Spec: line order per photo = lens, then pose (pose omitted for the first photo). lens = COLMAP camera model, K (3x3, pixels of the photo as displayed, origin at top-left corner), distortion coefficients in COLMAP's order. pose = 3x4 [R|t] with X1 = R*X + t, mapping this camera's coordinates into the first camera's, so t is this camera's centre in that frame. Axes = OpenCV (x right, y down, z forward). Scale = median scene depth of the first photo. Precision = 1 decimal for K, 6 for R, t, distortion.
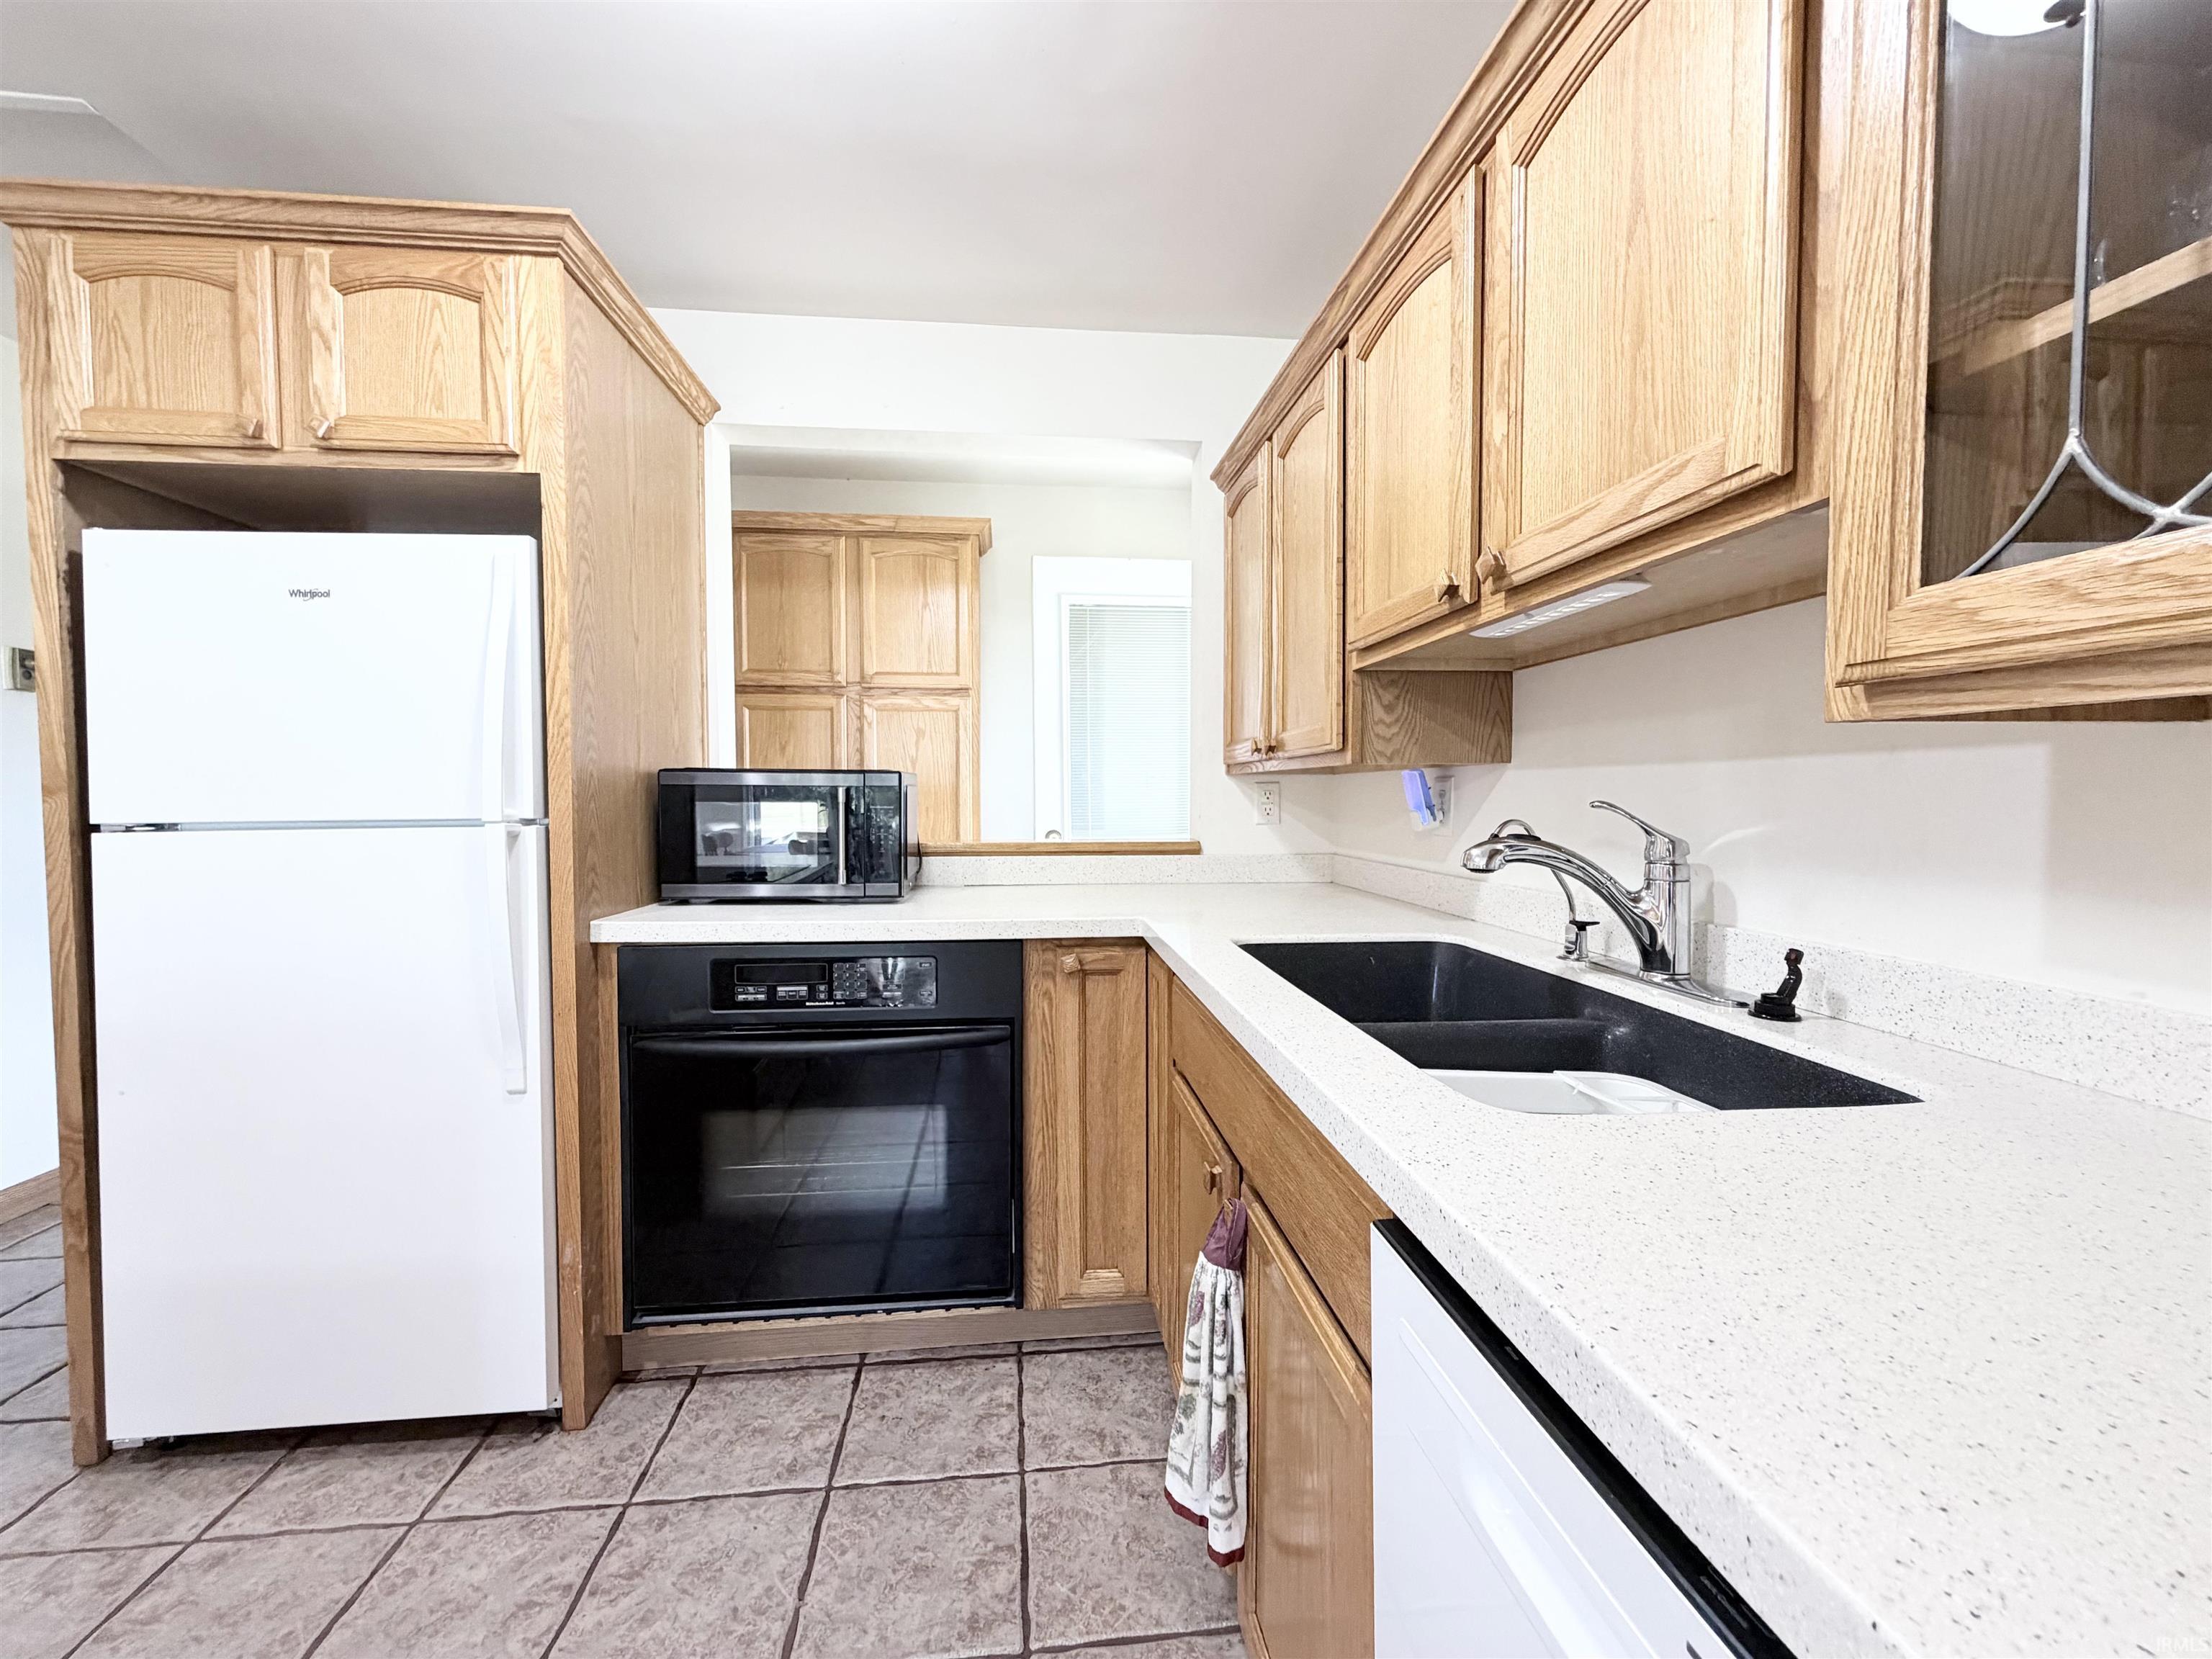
lens RADIAL K [[882.2, 0, 1099.0], [0, 882.2, 827.9], [0, 0, 1]] dist [0.001894, -0.000939]
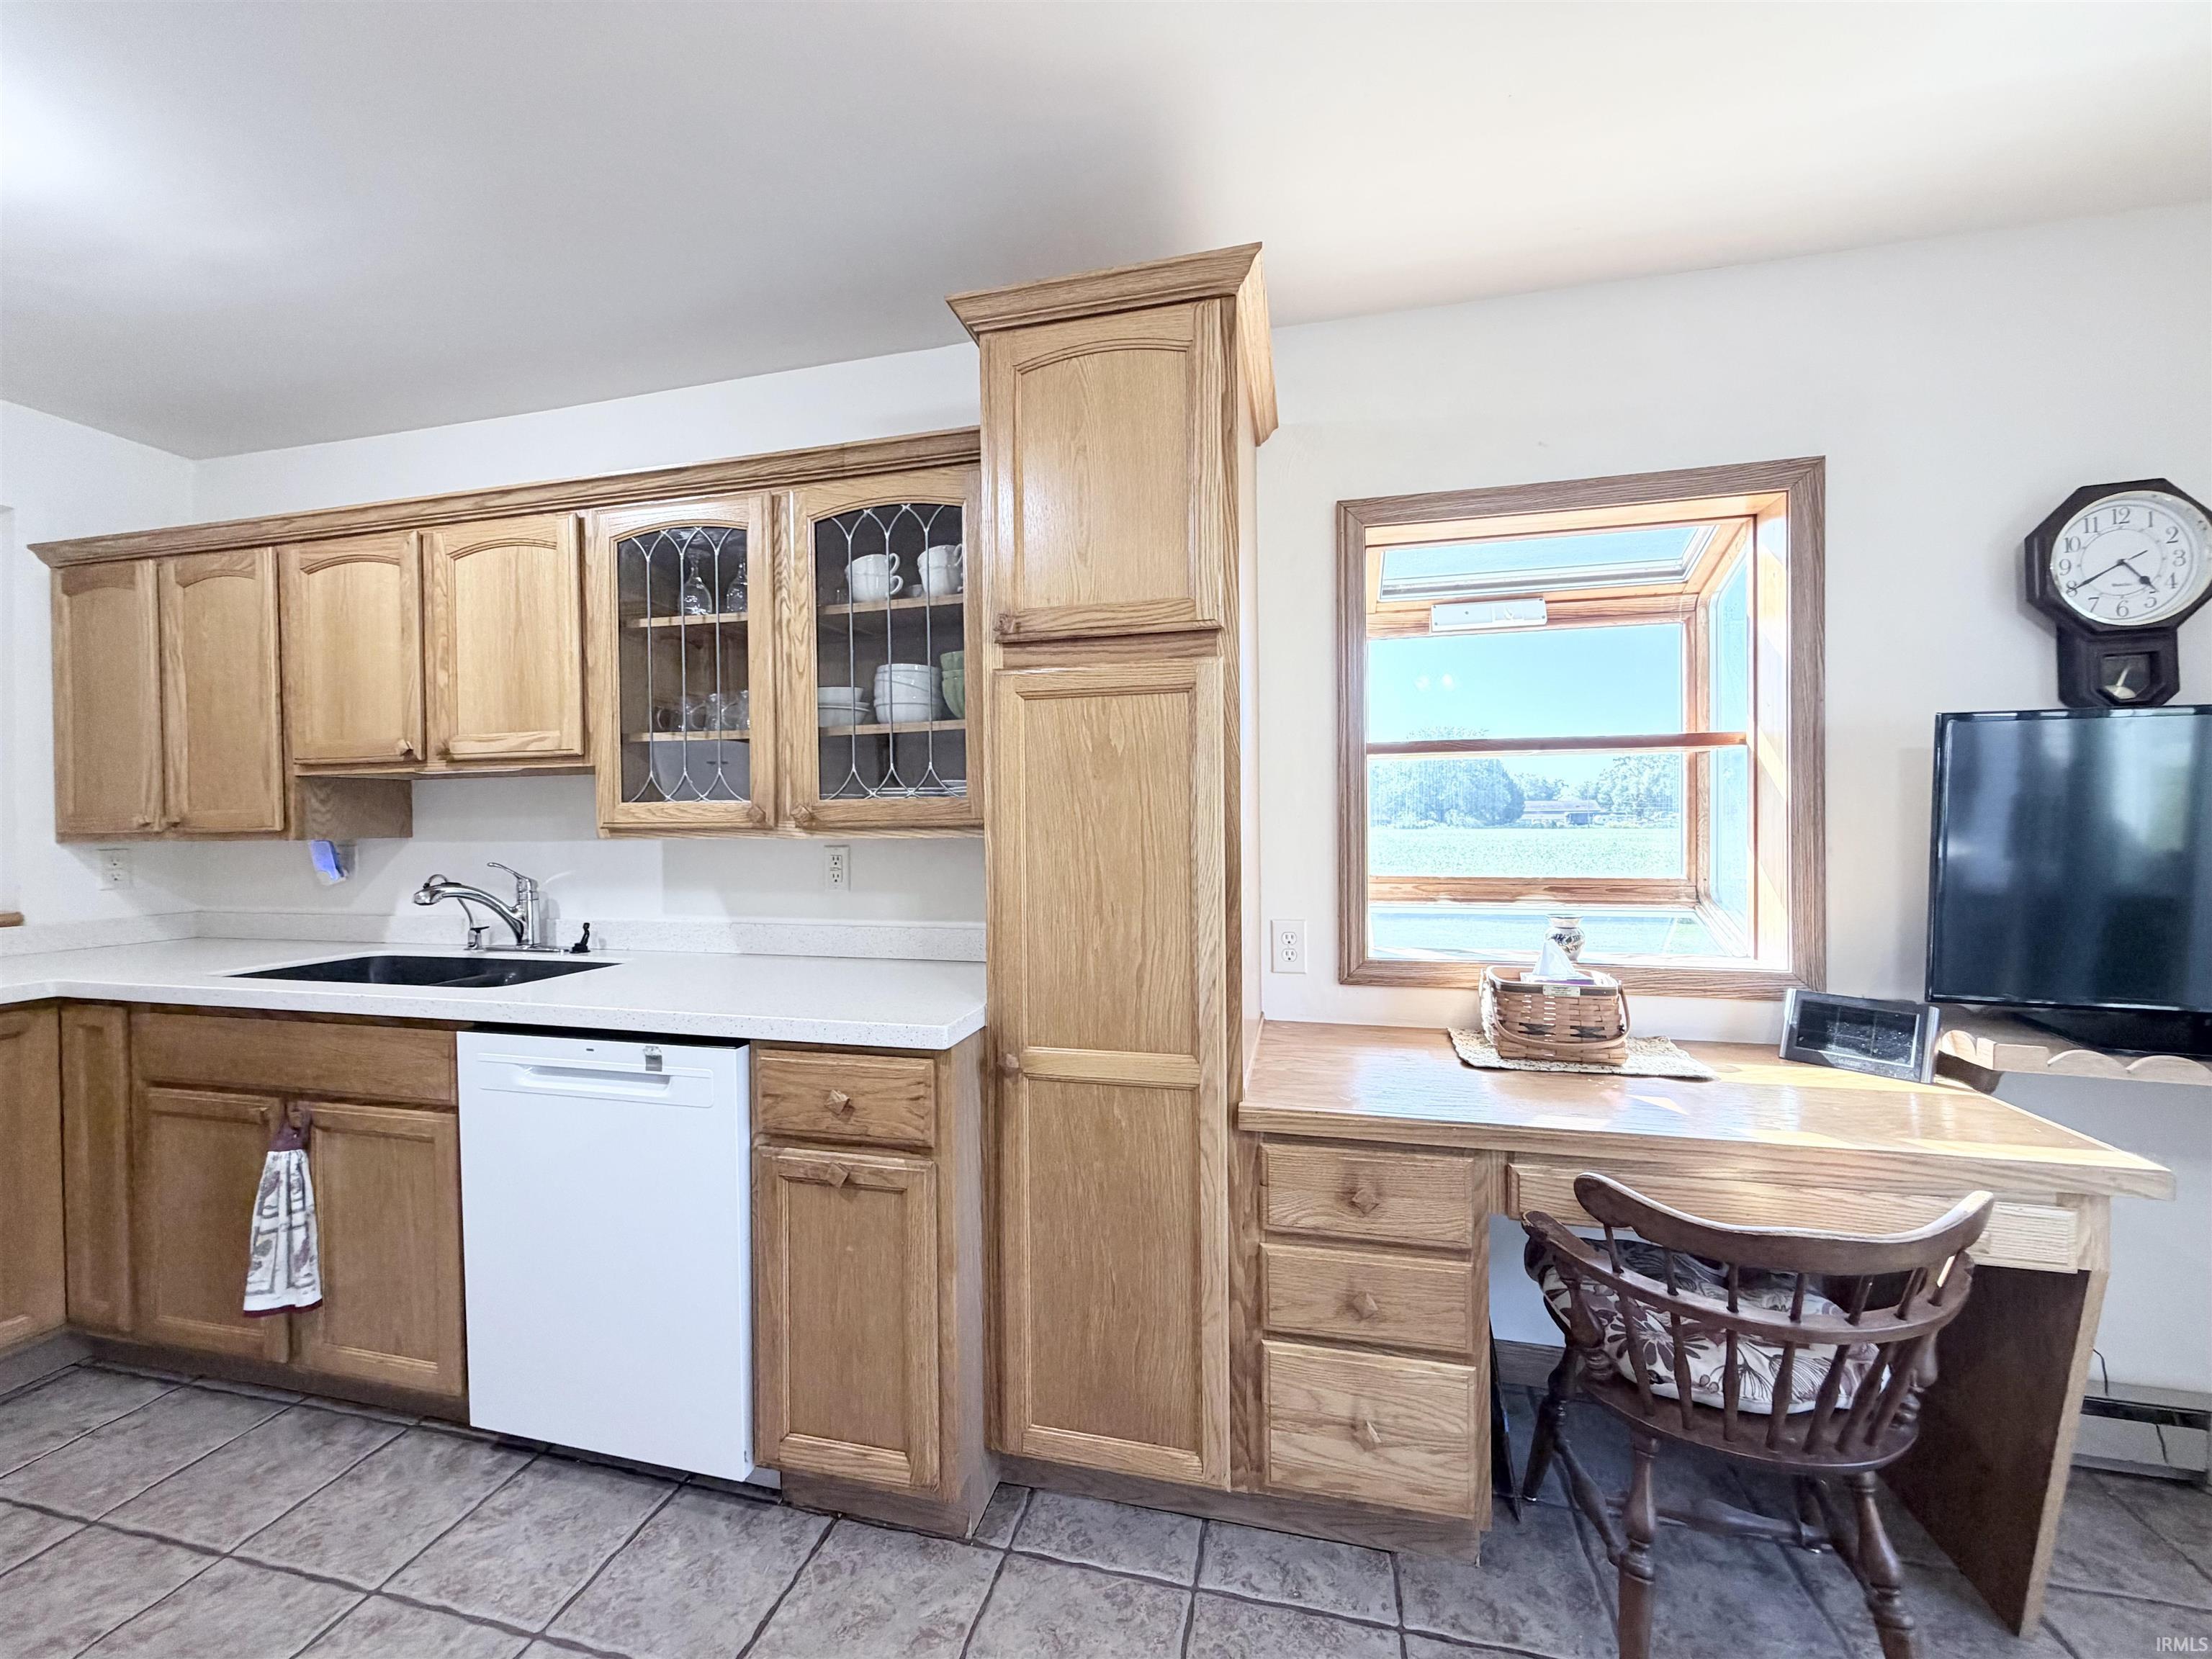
lens RADIAL K [[882.2, 0, 1099.0], [0, 882.2, 827.9], [0, 0, 1]] dist [0.001894, -0.000939]
pose [[0.339882, -0.009386, 0.940421, -0.603235], [0.046457, 0.998897, -0.006821, -0.023316], [-0.939320, 0.046007, 0.339943, -0.690697]]
